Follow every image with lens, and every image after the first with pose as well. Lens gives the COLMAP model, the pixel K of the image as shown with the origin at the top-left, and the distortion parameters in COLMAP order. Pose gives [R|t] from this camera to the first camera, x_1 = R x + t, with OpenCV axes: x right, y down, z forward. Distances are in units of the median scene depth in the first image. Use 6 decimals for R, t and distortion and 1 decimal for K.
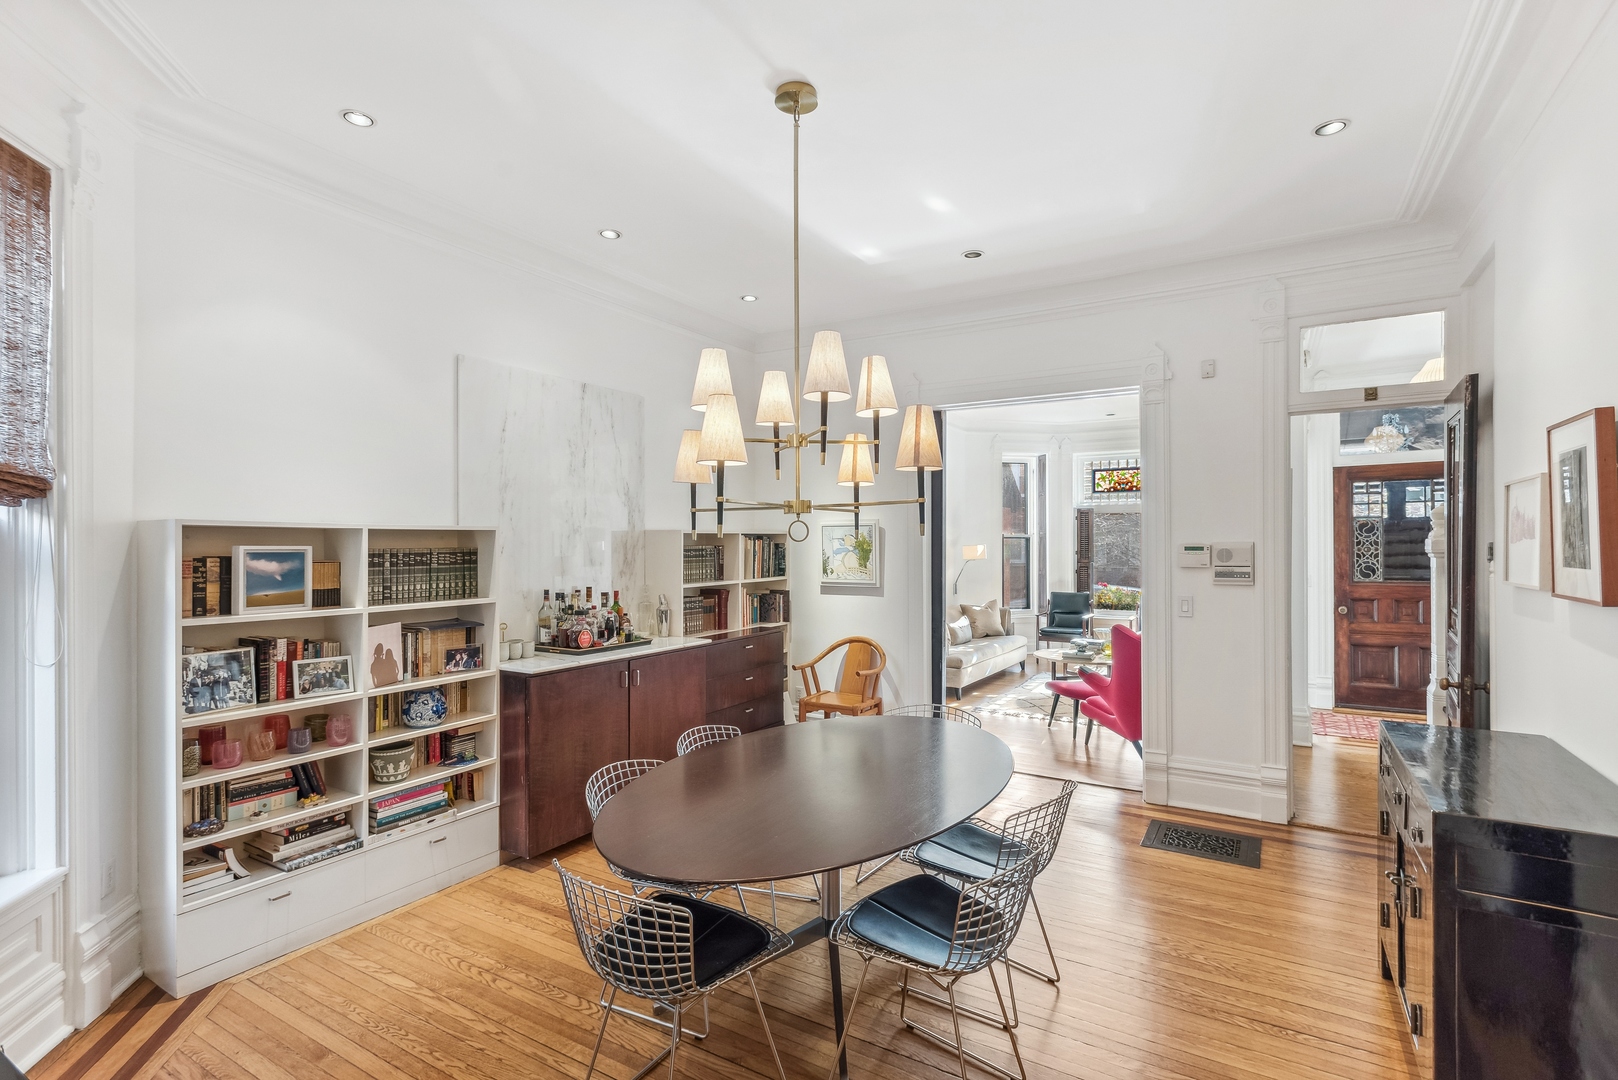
lens RADIAL K [[772.7, 0, 810.0], [0, 772.7, 548.8], [0, 0, 1]] dist [0.010658, 0.000118]
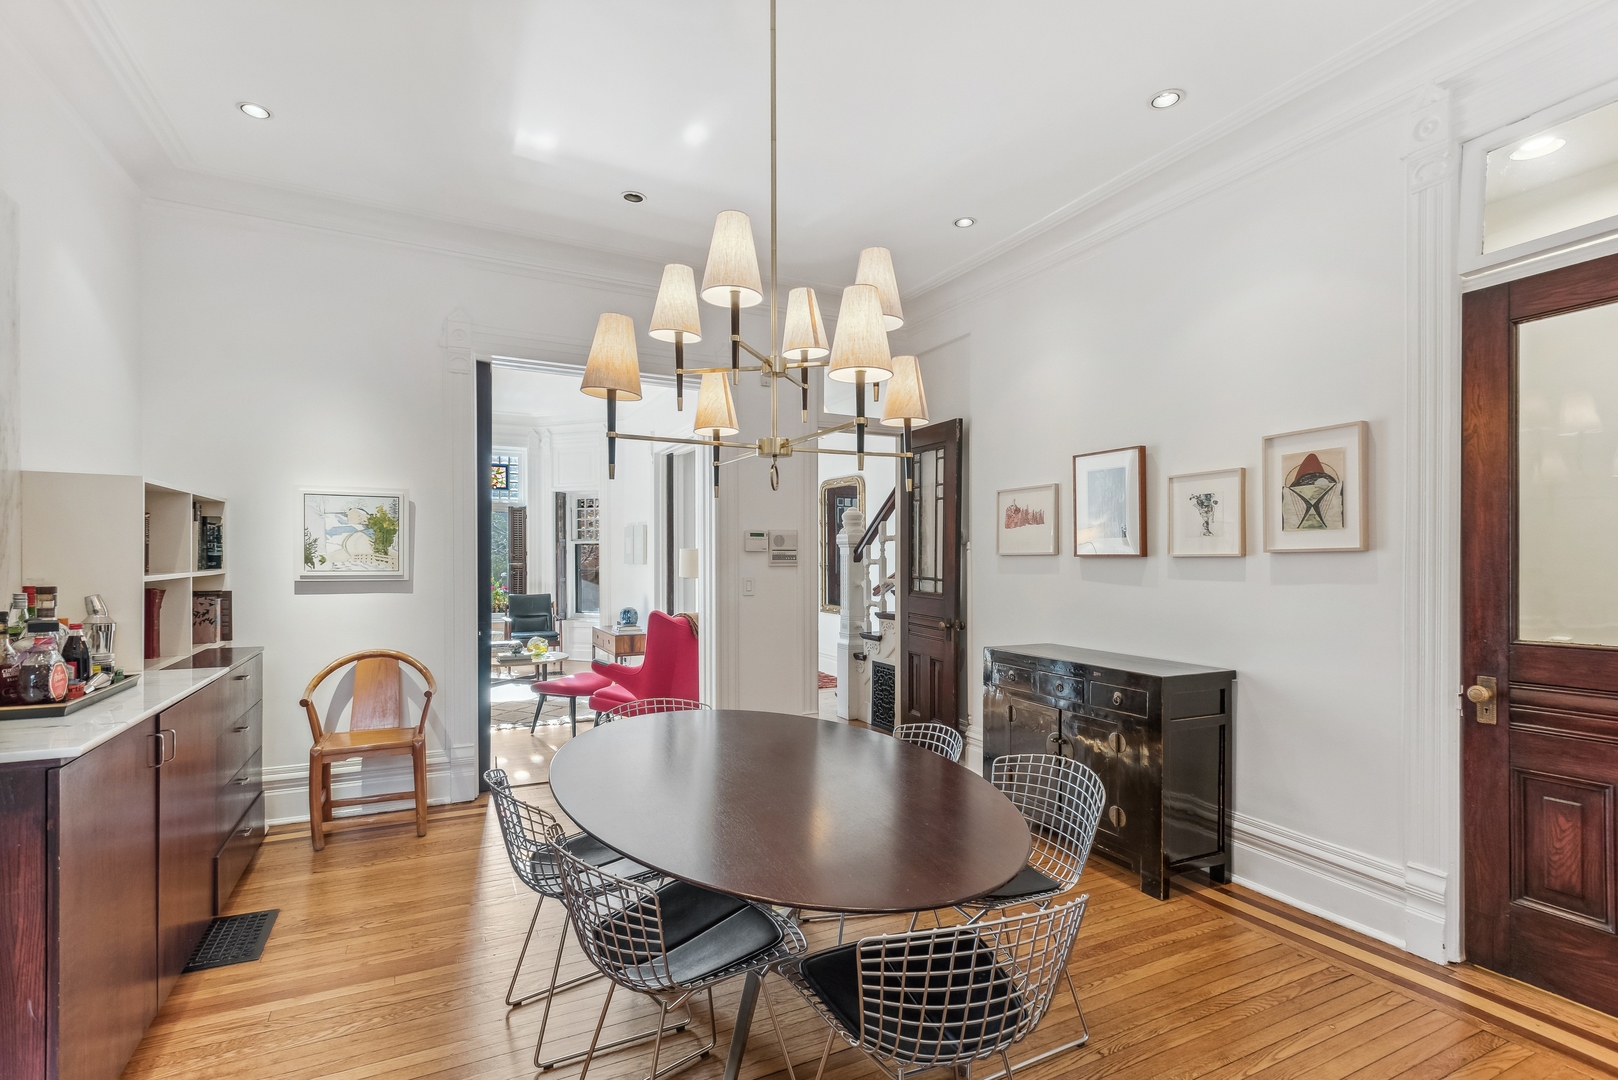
lens RADIAL K [[778.2, 0, 816.9], [0, 778.2, 566.8], [0, 0, 1]] dist [0.013491, -0.000003]
pose [[0.525866, -0.004006, 0.850558, -0.260319], [0.001961, 0.999992, 0.003497, 0.026157], [-0.850565, -0.000171, 0.525870, 0.199641]]
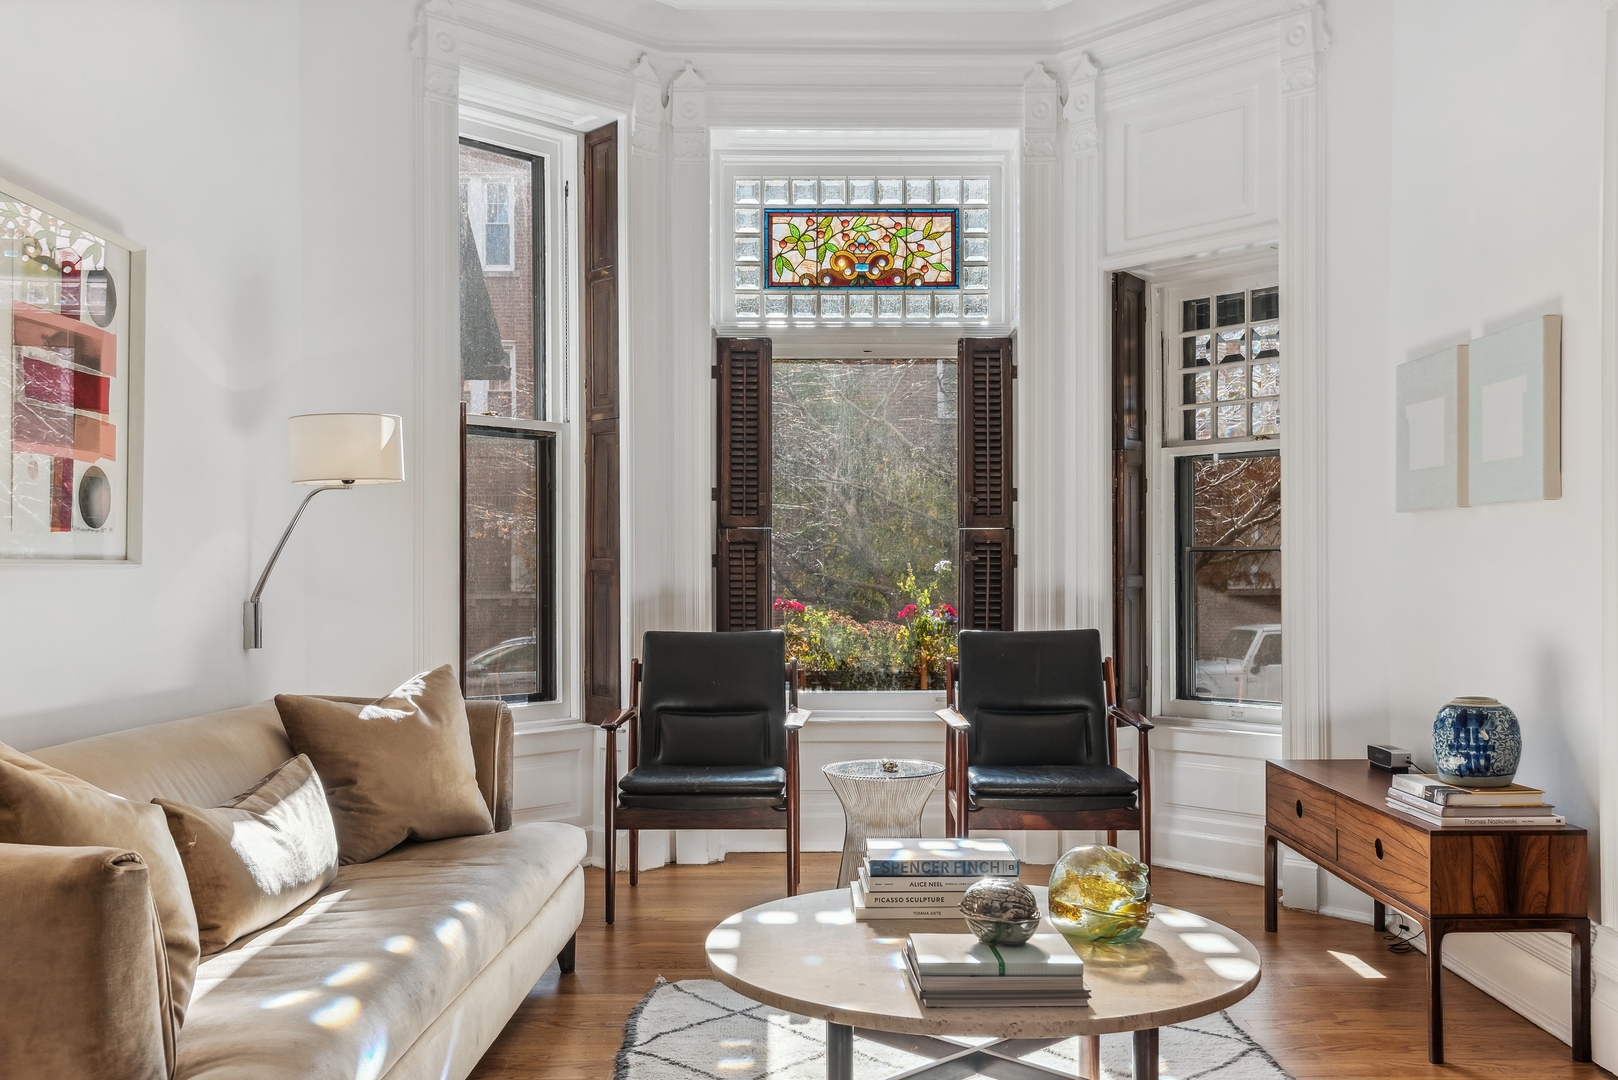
lens RADIAL K [[1446.8, 0, 809.0], [0, 1446.8, 540.0], [0, 0, 1]] dist [-0.000531, -0.001321]
pose [[0.858034, 0.015757, 0.513351, 0.147470], [-0.000422, 0.999551, -0.029975, 0.053051], [-0.513592, 0.025502, 0.857655, 0.749875]]
